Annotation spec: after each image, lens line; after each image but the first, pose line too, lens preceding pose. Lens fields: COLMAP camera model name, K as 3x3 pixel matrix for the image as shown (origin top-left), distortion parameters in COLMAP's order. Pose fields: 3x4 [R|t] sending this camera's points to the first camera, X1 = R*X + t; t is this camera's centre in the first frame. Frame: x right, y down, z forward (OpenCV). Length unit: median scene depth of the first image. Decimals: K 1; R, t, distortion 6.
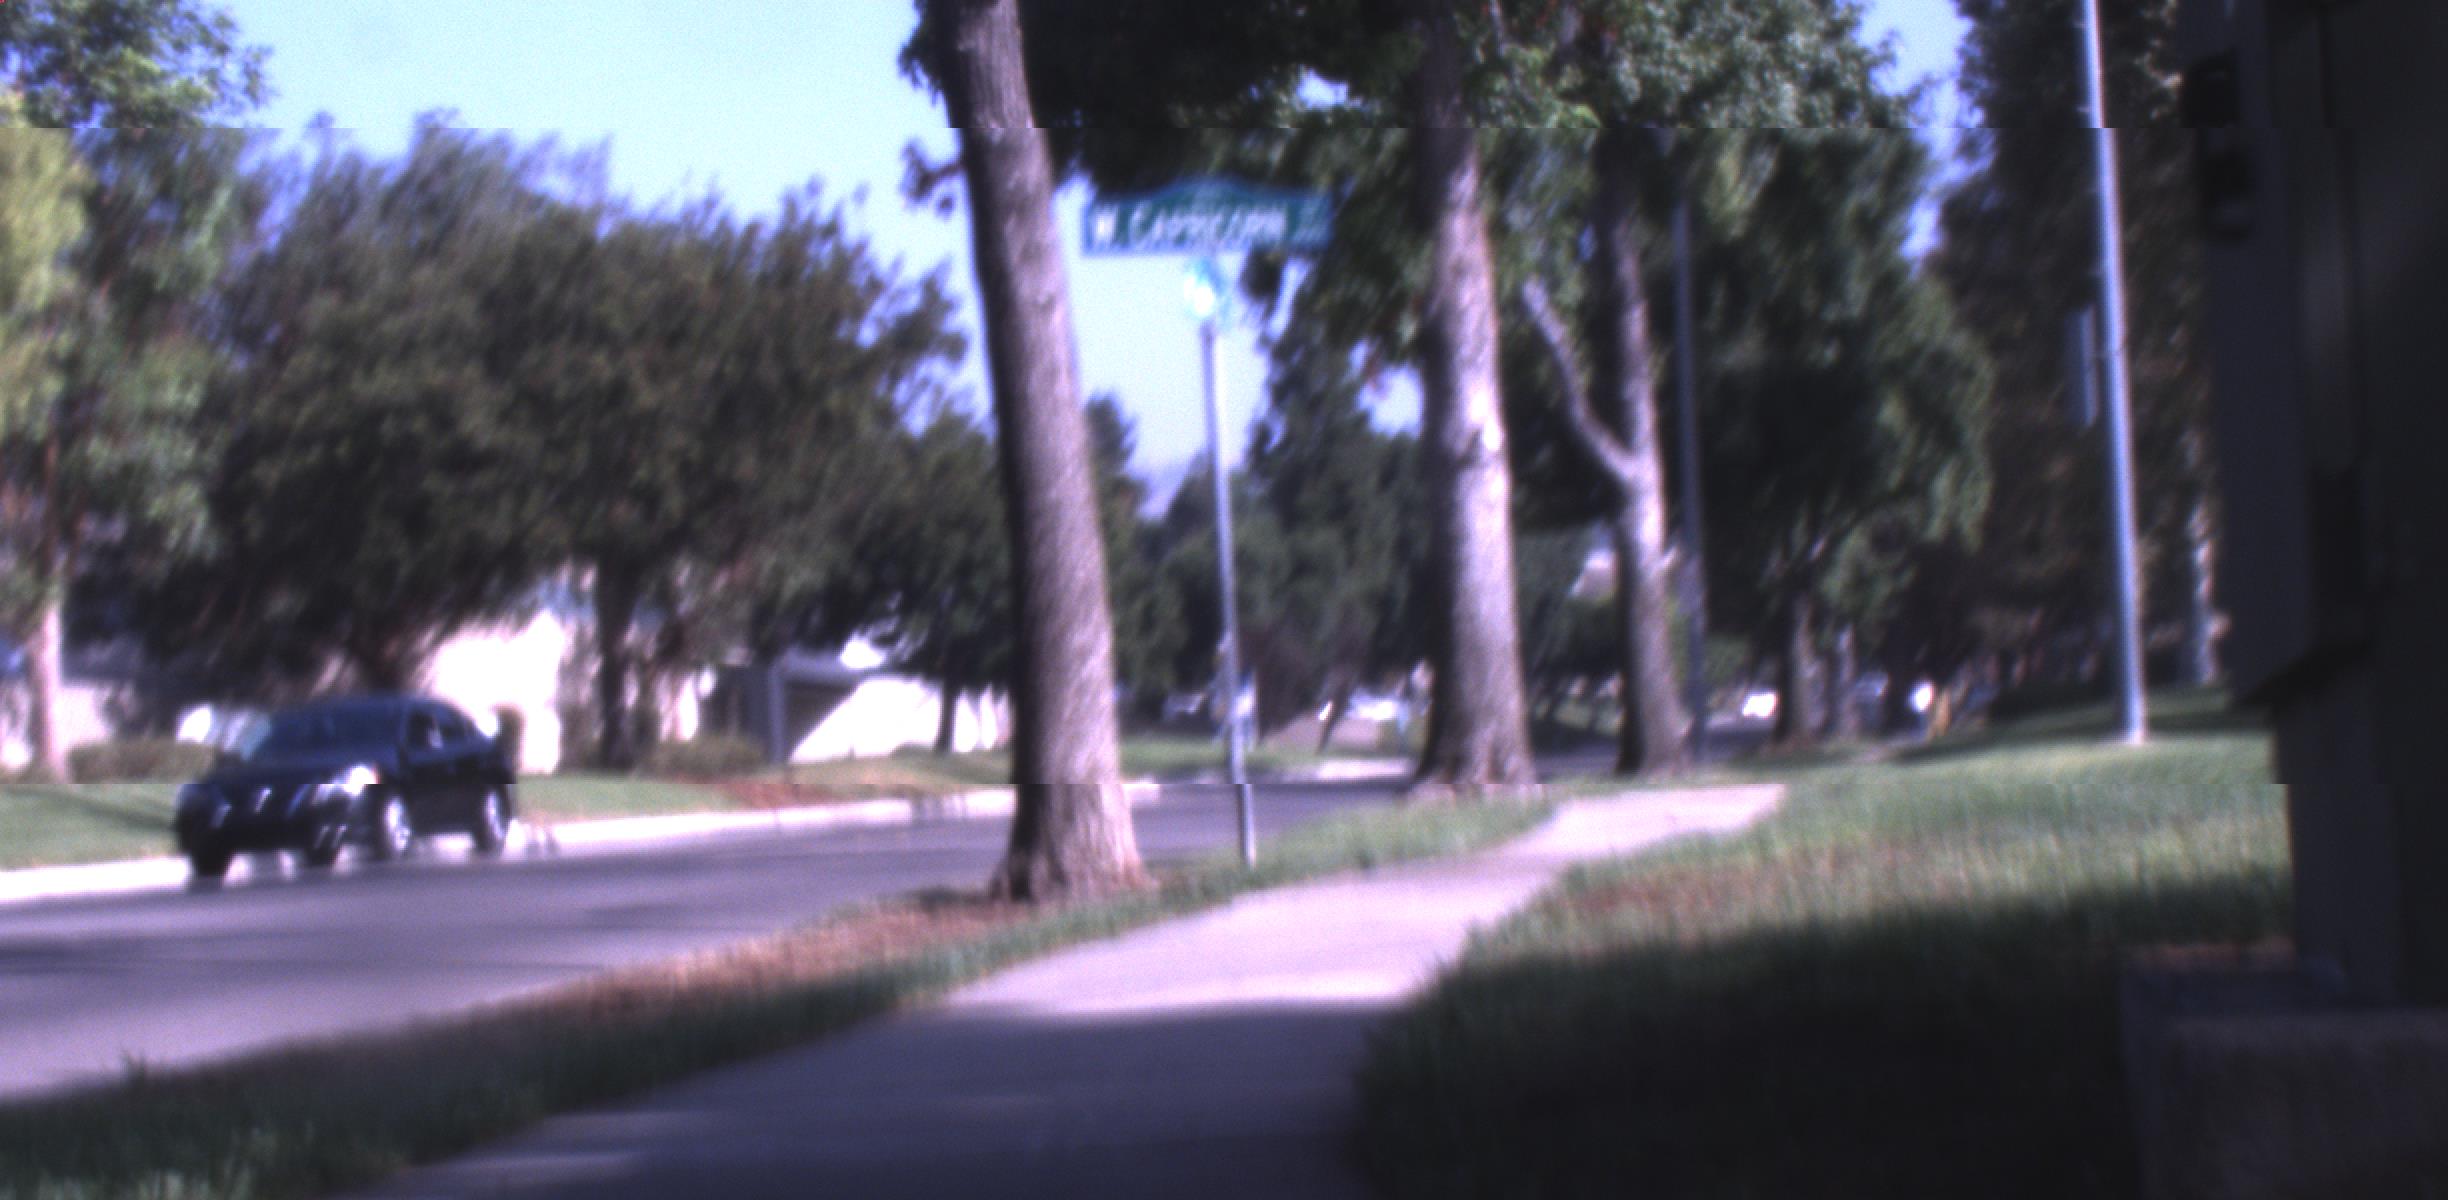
lens RADIAL K [[5334.5, 0, 1279.0], [0, 5334.5, 603.4], [0, 0, 1]] dist [-0.038734, -0.217832]
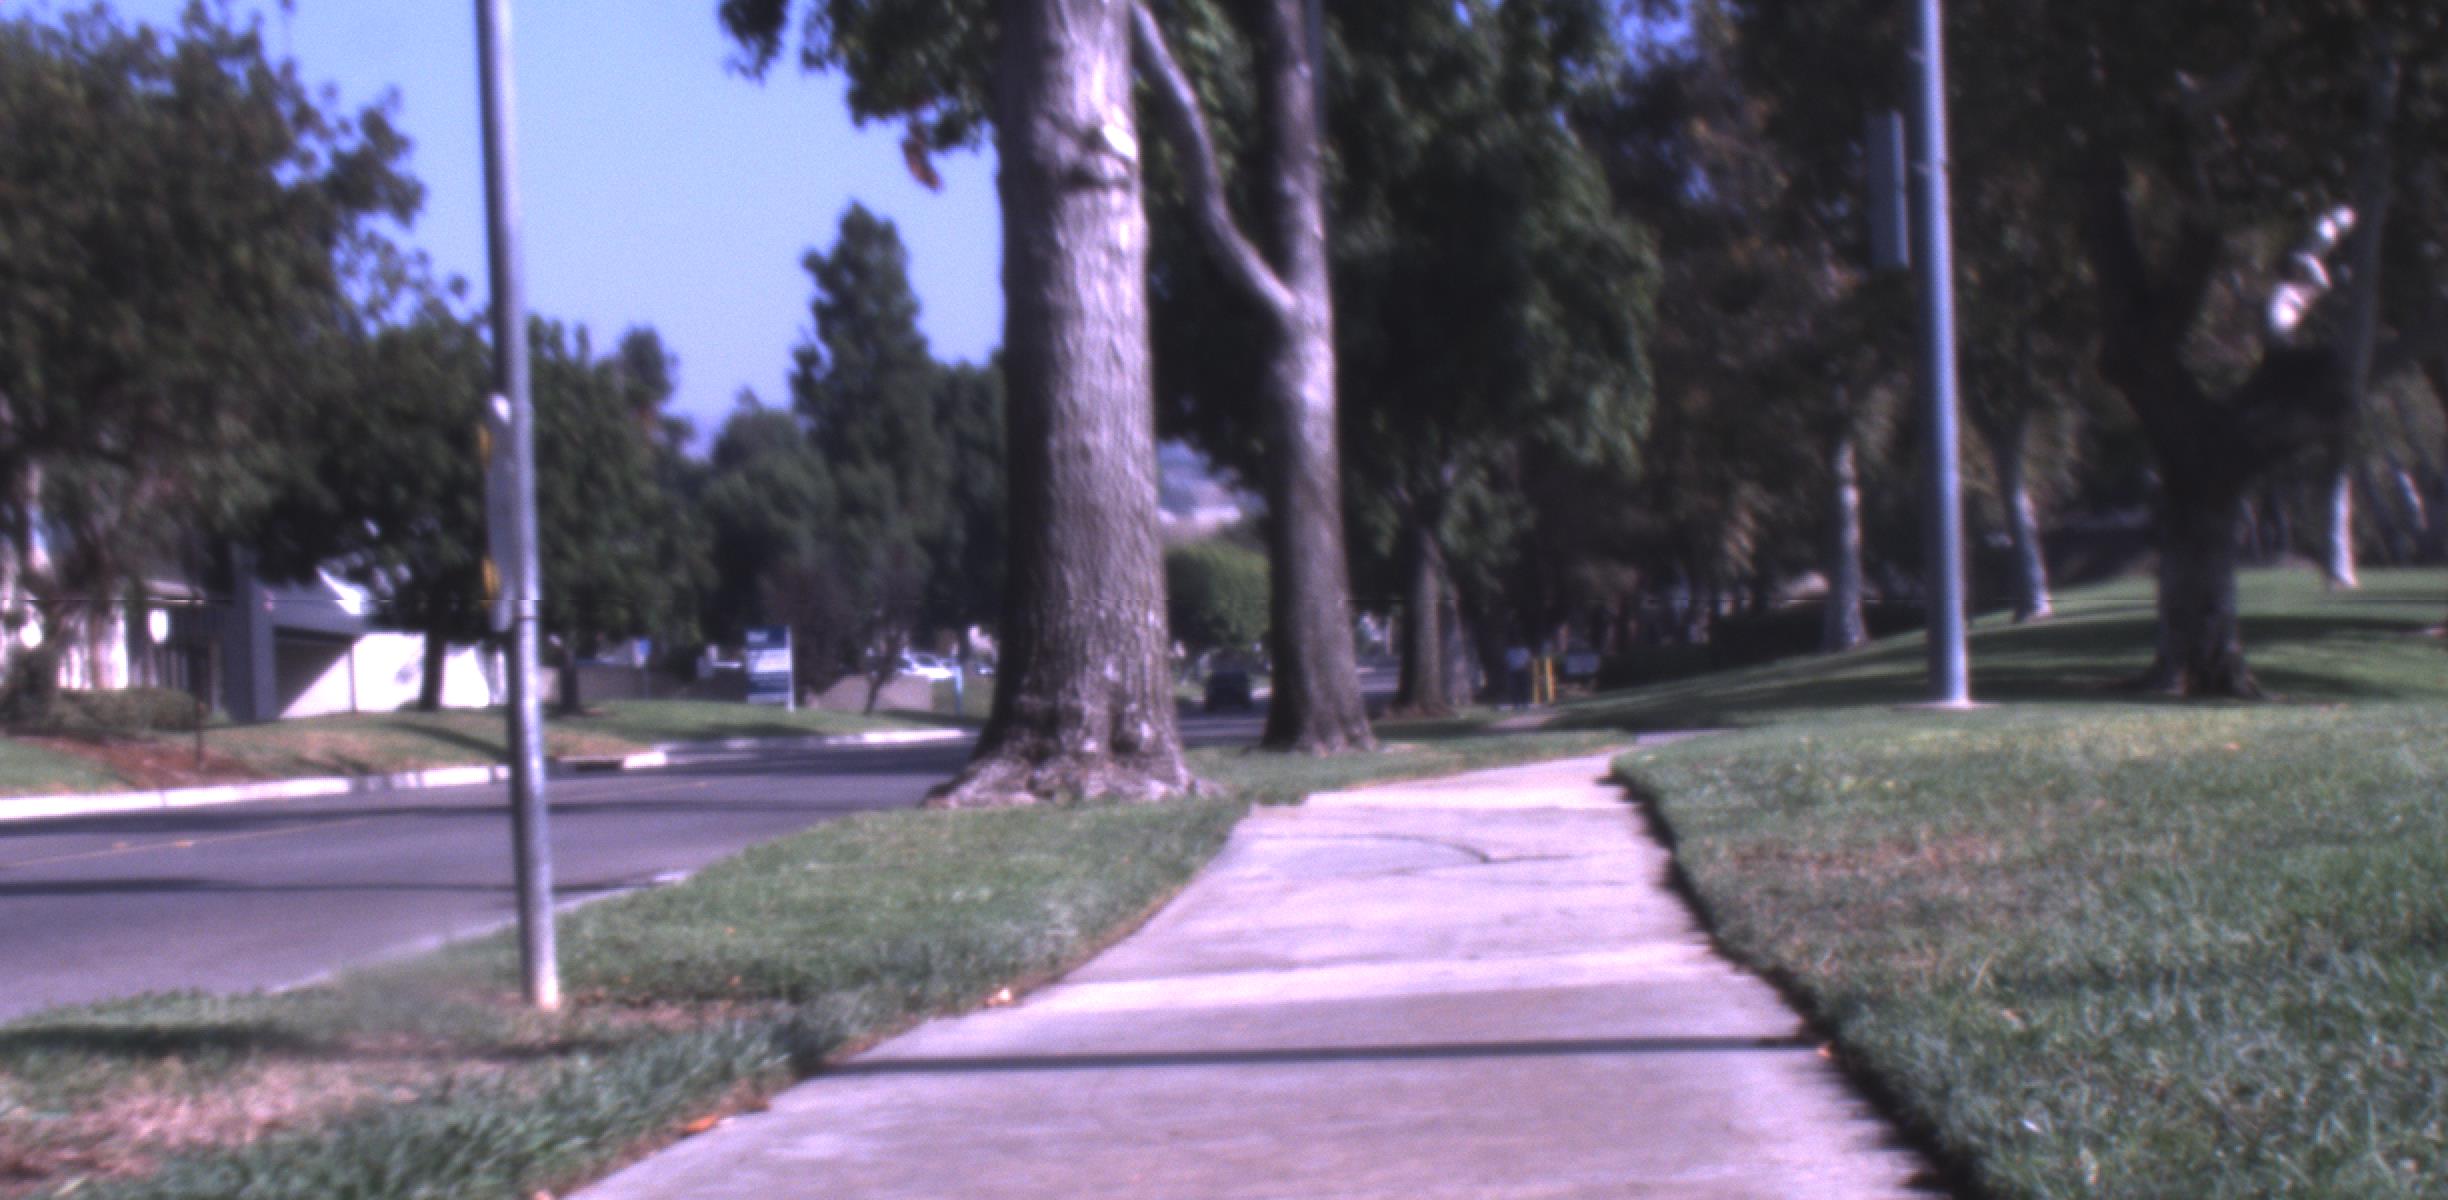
lens RADIAL K [[5295.8, 0, 1224.0], [0, 5295.8, 600.0], [0, 0, 1]] dist [-0.153863, 0.273831]
pose [[0.997229, 0.012844, 0.073281, 0.005092], [-0.013373, 0.999888, 0.006732, 0.006020], [-0.073187, -0.007694, 0.997289, 0.211546]]
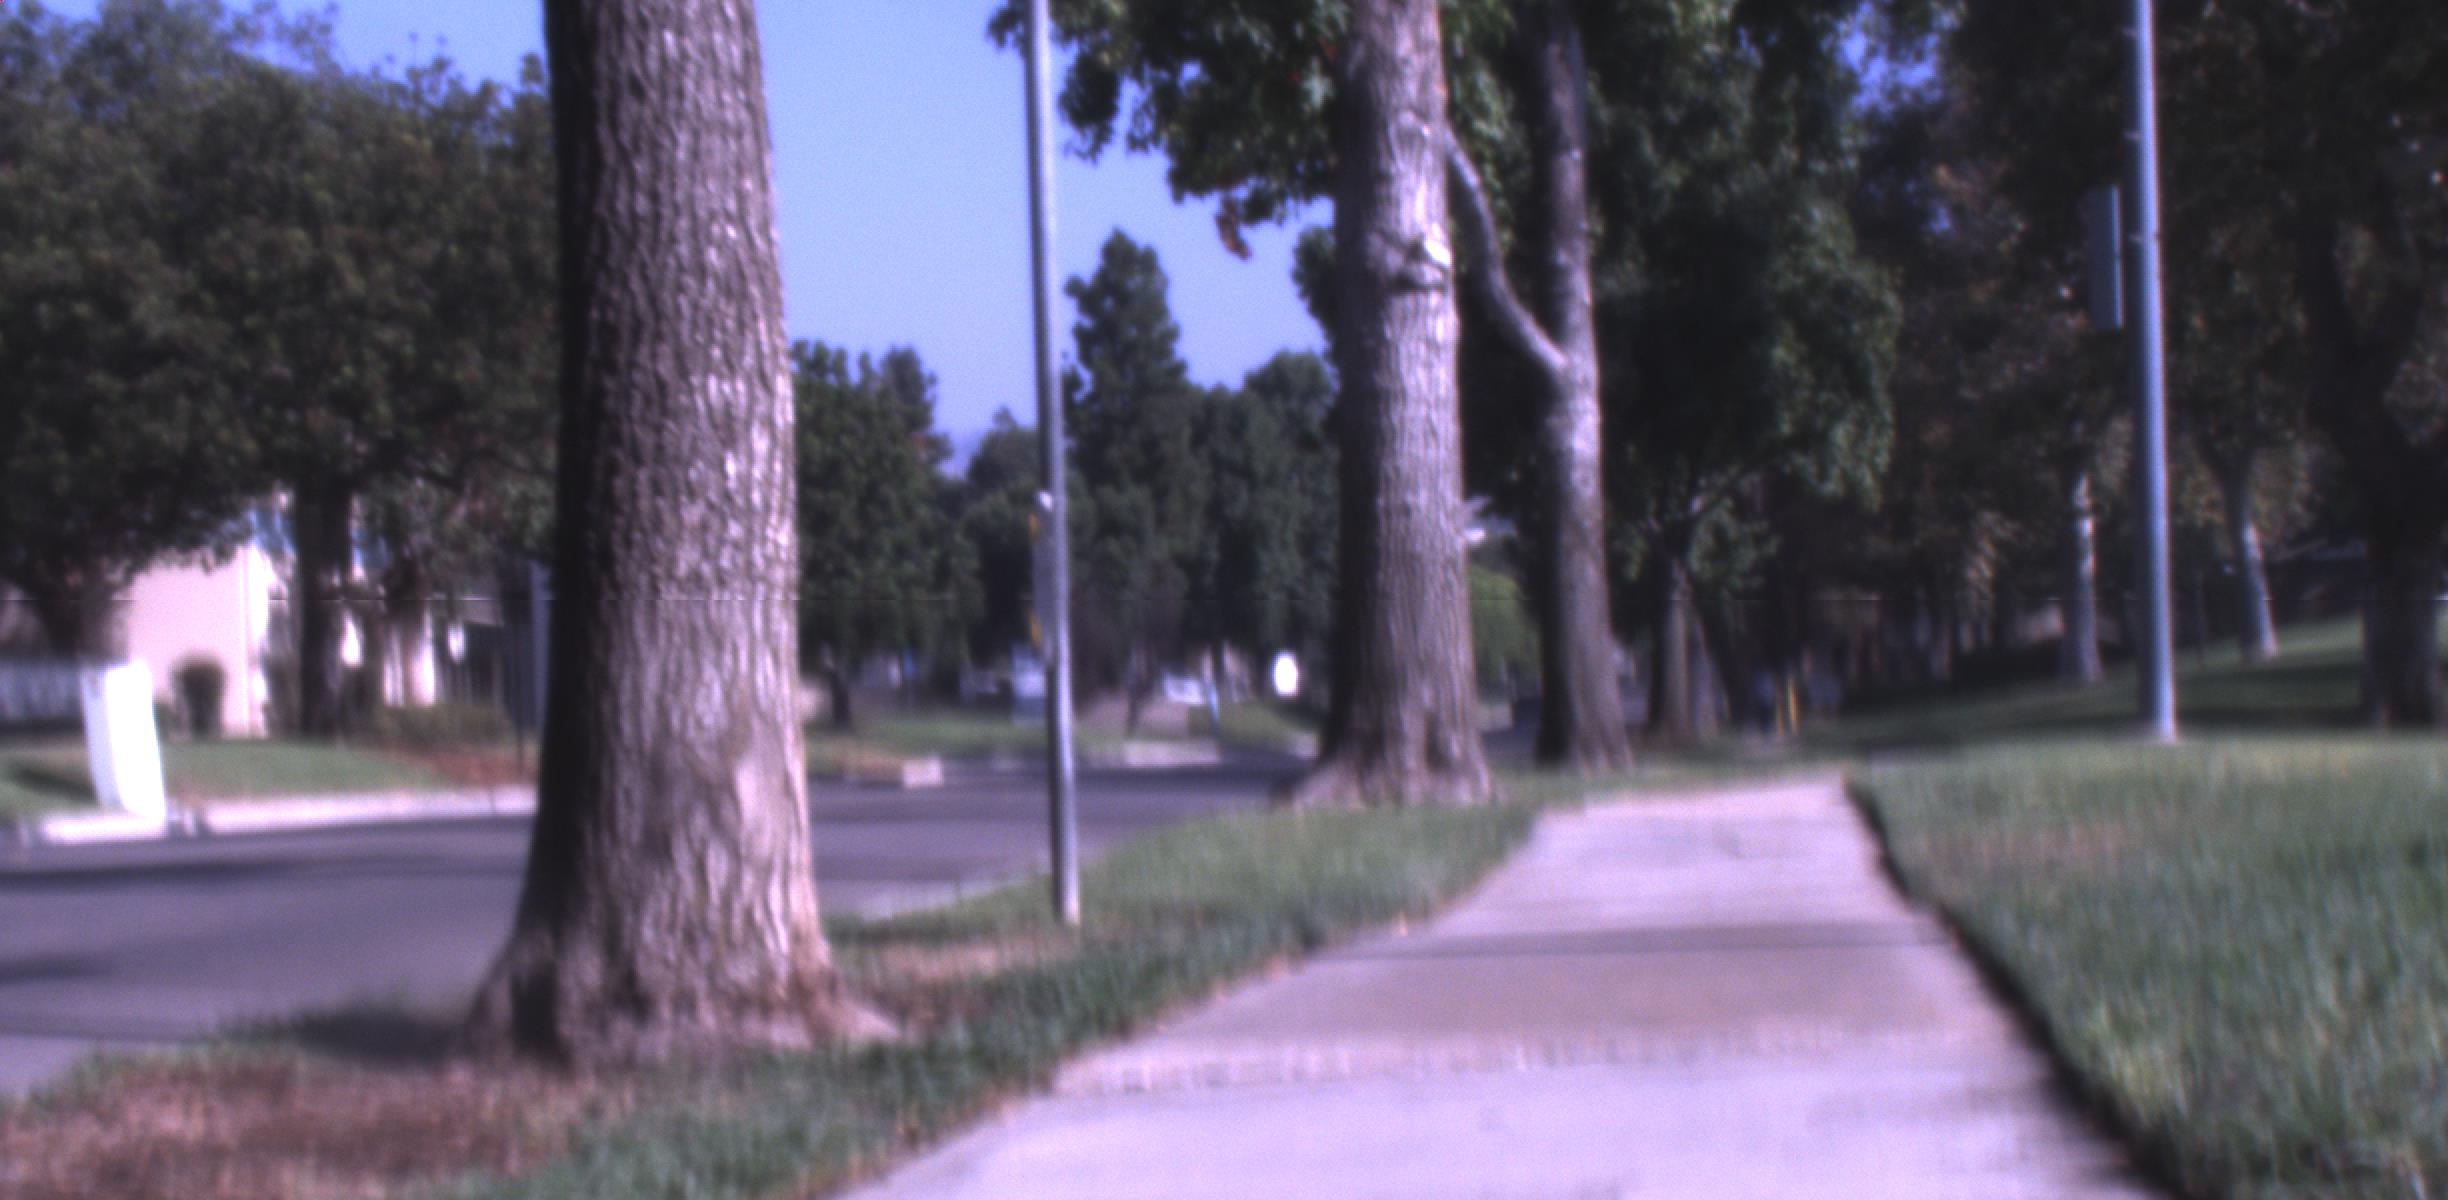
lens RADIAL K [[5295.8, 0, 1224.0], [0, 5295.8, 600.0], [0, 0, 1]] dist [-0.153863, 0.273831]
pose [[0.999370, 0.022466, 0.027479, -0.002022], [-0.022585, 0.999737, 0.004054, 0.004942], [-0.027381, -0.004672, 0.999614, 0.158297]]
